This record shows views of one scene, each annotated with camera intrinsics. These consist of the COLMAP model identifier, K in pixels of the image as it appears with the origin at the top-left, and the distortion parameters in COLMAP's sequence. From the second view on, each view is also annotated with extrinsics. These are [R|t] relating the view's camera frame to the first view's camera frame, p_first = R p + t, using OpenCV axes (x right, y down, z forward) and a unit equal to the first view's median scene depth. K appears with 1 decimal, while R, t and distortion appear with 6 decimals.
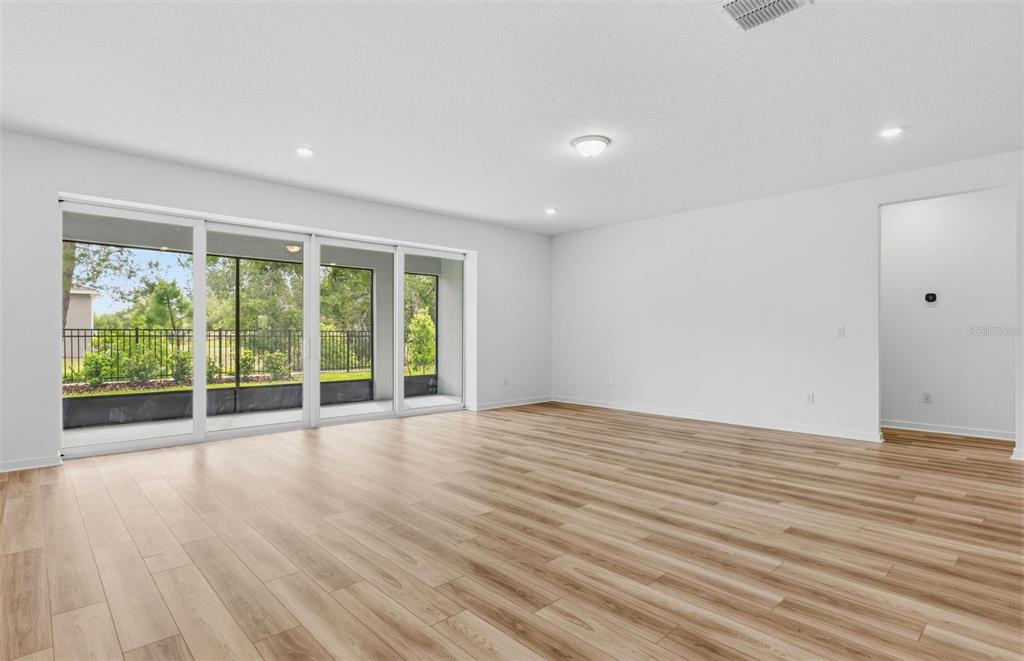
lens RADIAL K [[525.6, 0, 511.8], [0, 525.6, 332.0], [0, 0, 1]] dist [-0.000591, -0.000906]
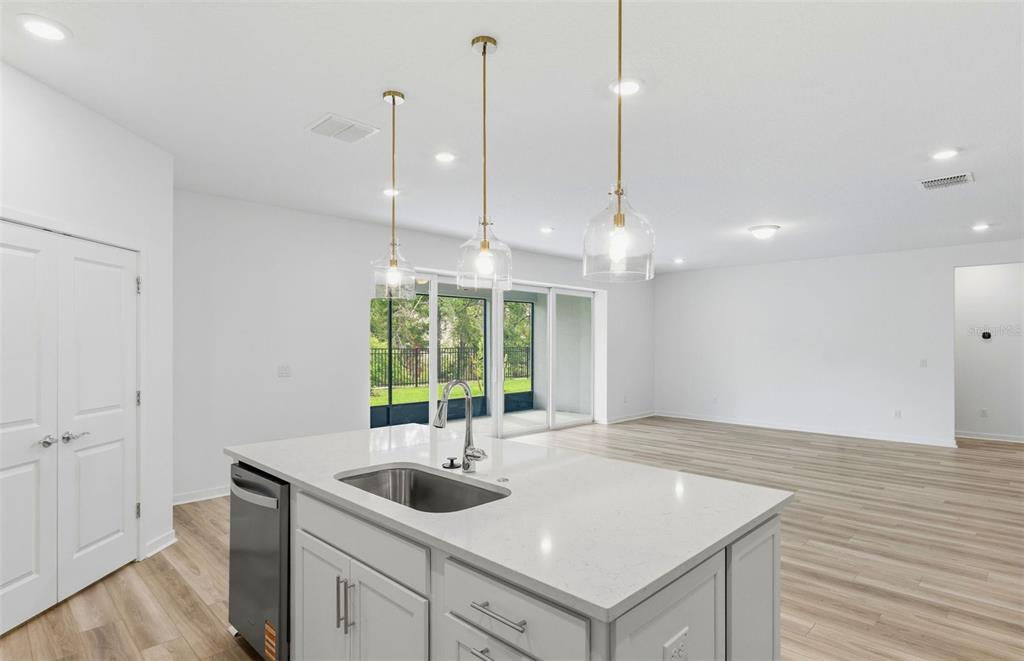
lens RADIAL K [[525.6, 0, 541.3], [0, 525.6, 344.5], [0, 0, 1]] dist [-0.000591, -0.000906]
pose [[0.999026, 0.001930, 0.044093, -0.389726], [-0.002054, 0.999994, 0.002761, -0.050117], [-0.044087, -0.002849, 0.999024, -0.268298]]
